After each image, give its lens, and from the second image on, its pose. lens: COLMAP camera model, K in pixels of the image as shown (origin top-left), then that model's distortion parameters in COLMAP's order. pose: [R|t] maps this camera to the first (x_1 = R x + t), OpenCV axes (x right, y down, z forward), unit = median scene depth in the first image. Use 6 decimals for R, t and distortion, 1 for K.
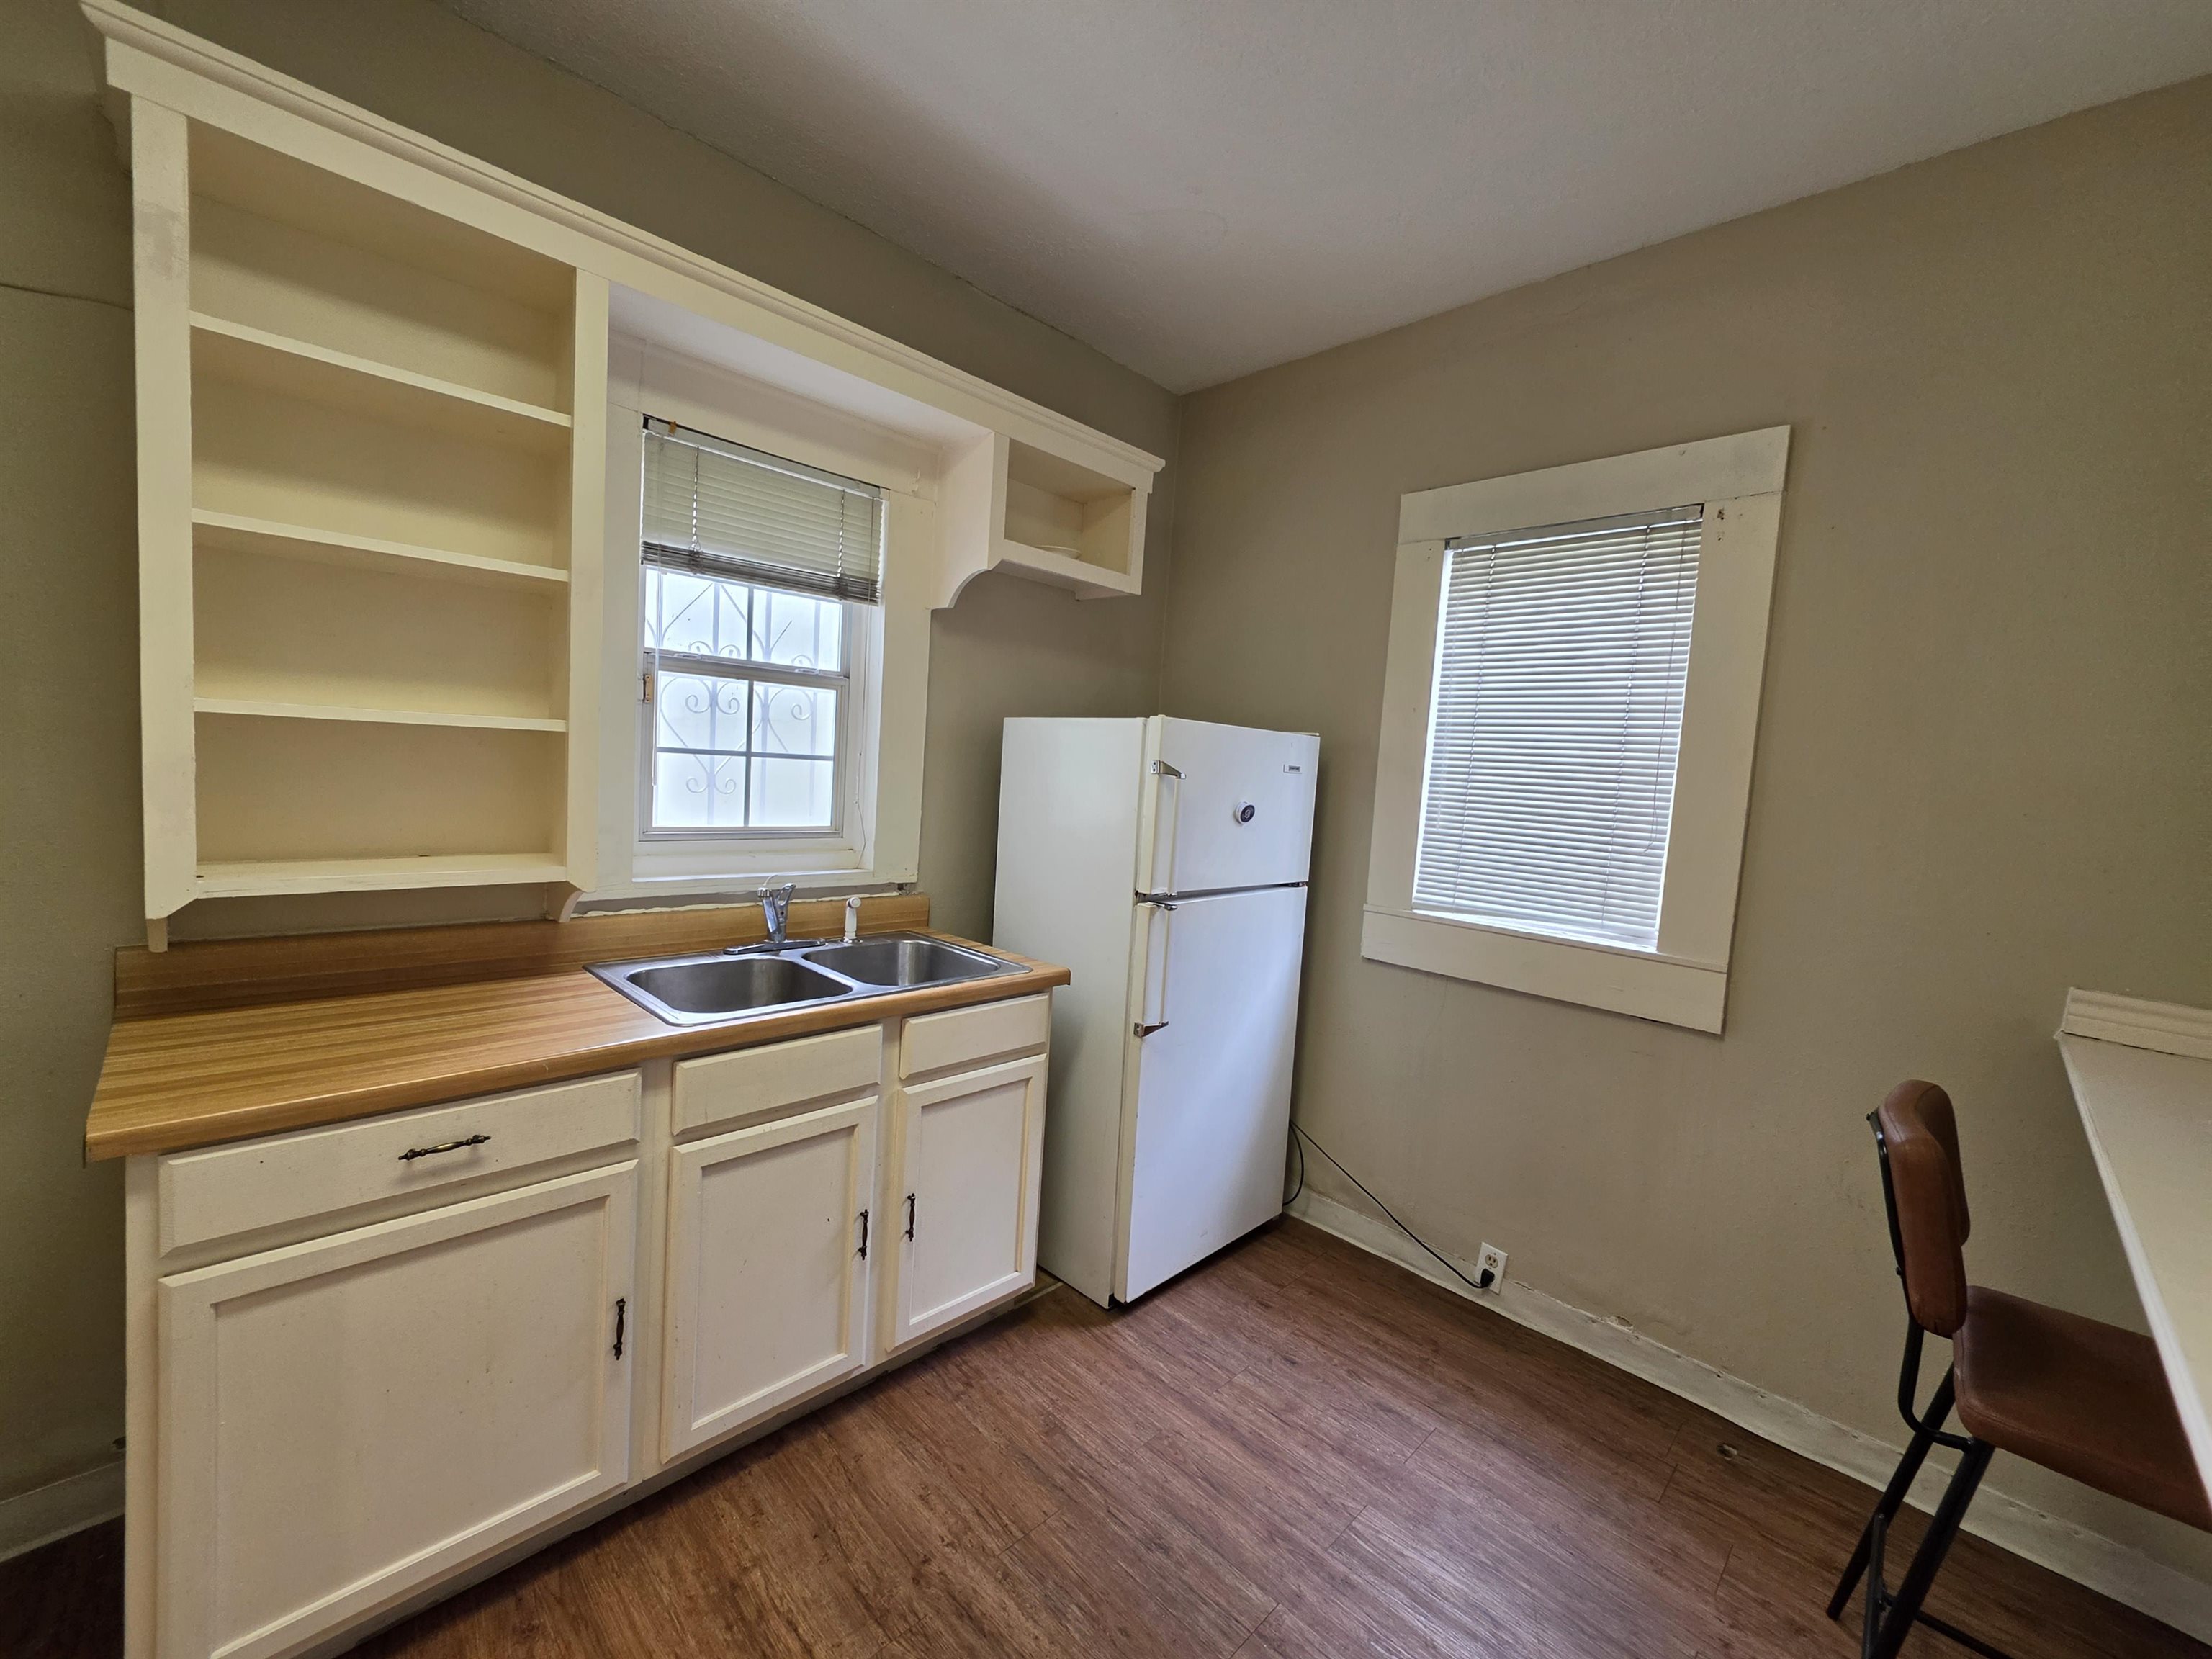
lens RADIAL K [[889.7, 0, 1106.7], [0, 889.7, 826.9], [0, 0, 1]] dist [-0.002438, 0.001131]
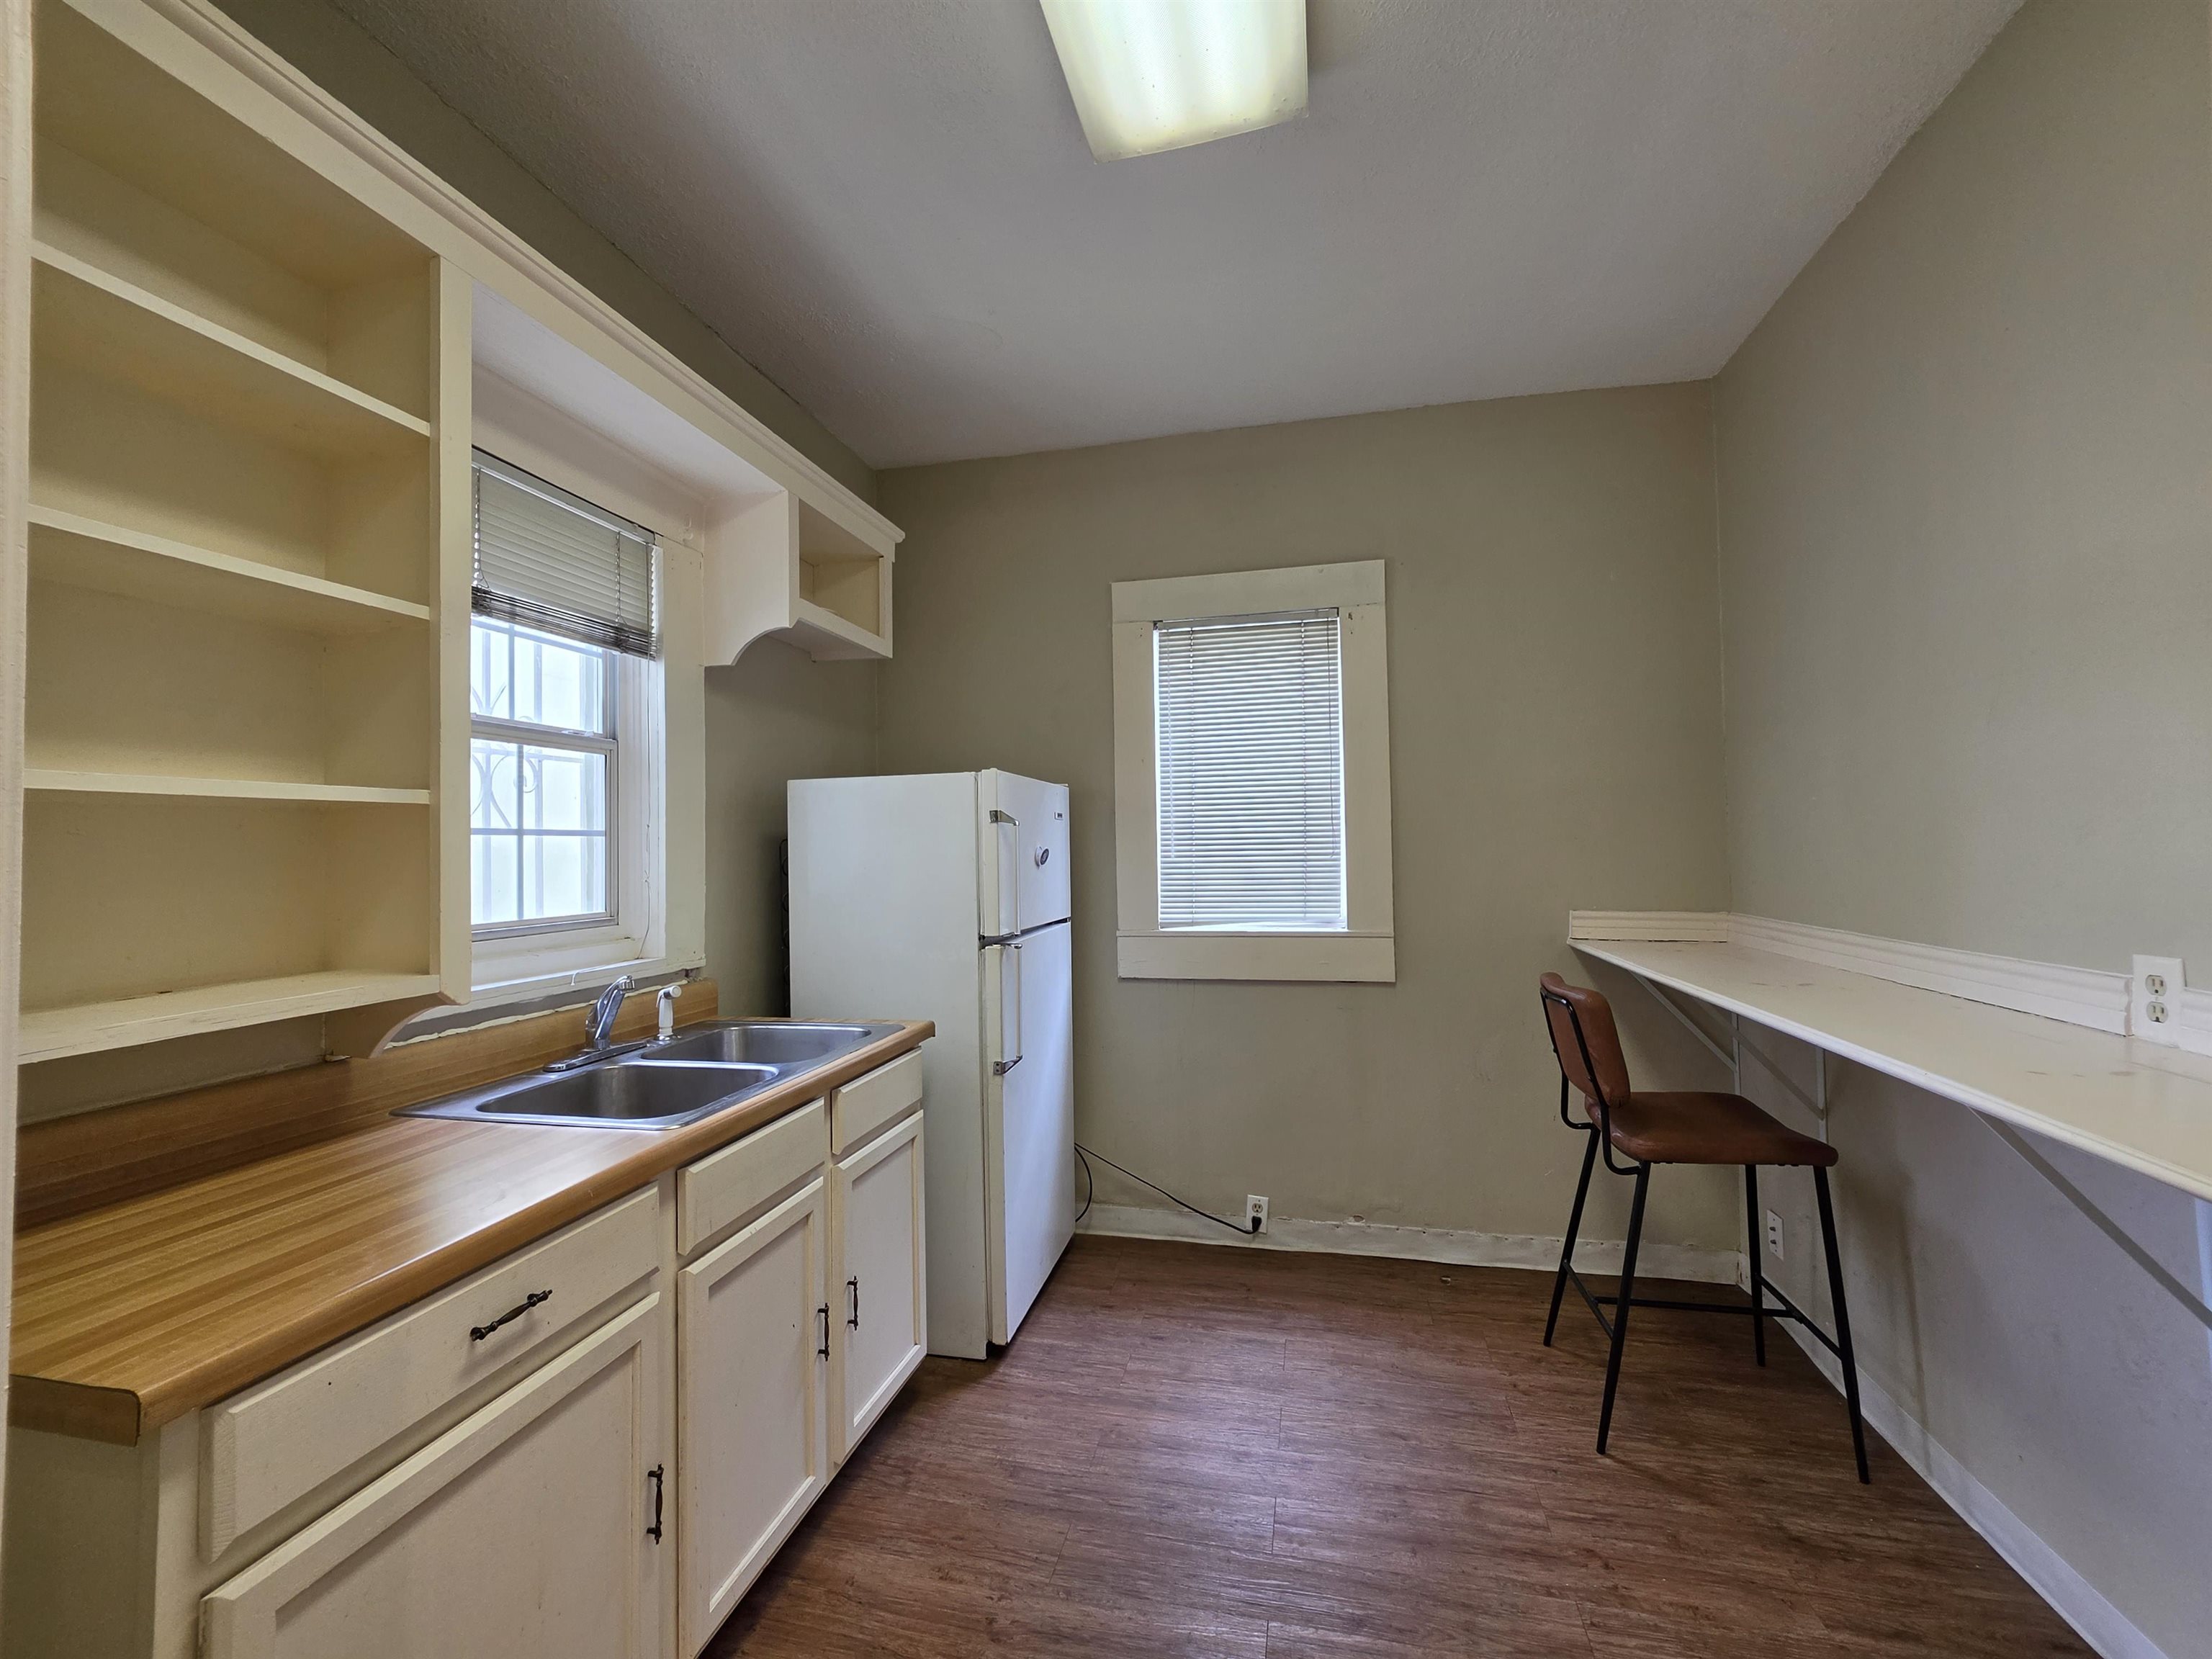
lens RADIAL K [[889.7, 0, 1158.1], [0, 889.7, 816.3], [0, 0, 1]] dist [-0.002438, 0.001131]
pose [[0.845372, -0.061755, 0.530597, -0.349152], [0.107120, 0.992717, -0.055129, 0.012853], [-0.523328, 0.103441, 0.845830, -0.011177]]
